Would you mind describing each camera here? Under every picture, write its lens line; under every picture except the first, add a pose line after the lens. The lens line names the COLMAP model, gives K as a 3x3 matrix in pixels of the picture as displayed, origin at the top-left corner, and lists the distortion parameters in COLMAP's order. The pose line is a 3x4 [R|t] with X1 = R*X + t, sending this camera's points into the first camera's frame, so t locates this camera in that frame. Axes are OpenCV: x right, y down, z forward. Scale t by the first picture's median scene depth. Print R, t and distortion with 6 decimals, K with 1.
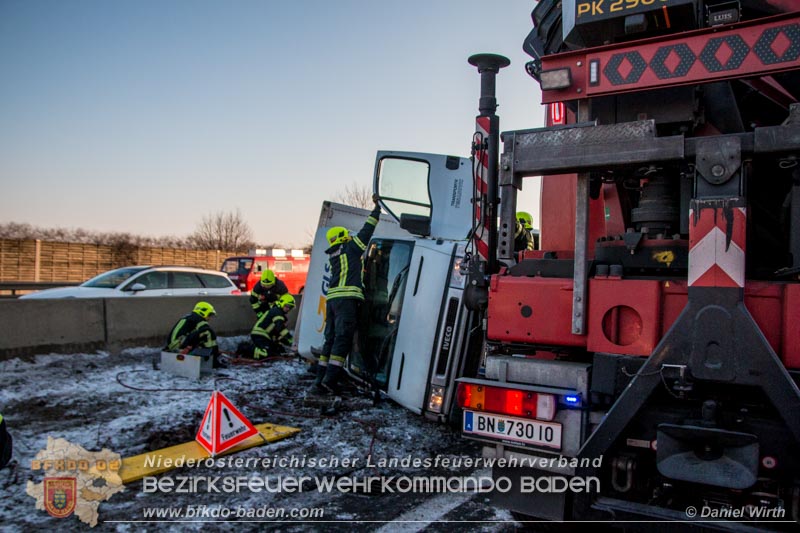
lens RADIAL K [[632.8, 0, 399.3], [0, 632.8, 299.1], [0, 0, 1]] dist [-0.119739, 0.089904]
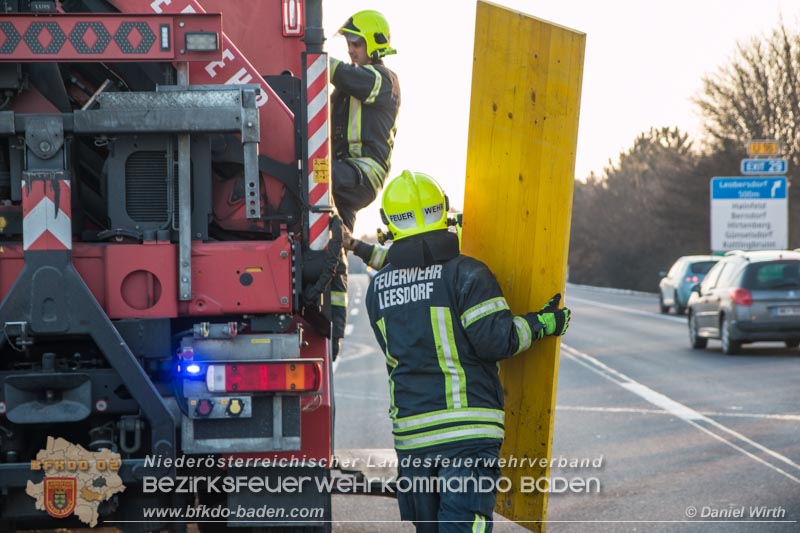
lens RADIAL K [[2590.5, 0, 399.6], [0, 2590.5, 266.9], [0, 0, 1]] dist [0.554694, 0.000000]
pose [[0.807860, -0.038468, 0.588118, -0.530721], [0.051712, 0.998646, -0.005714, 0.021446], [-0.587102, 0.035029, 0.808755, -0.966160]]
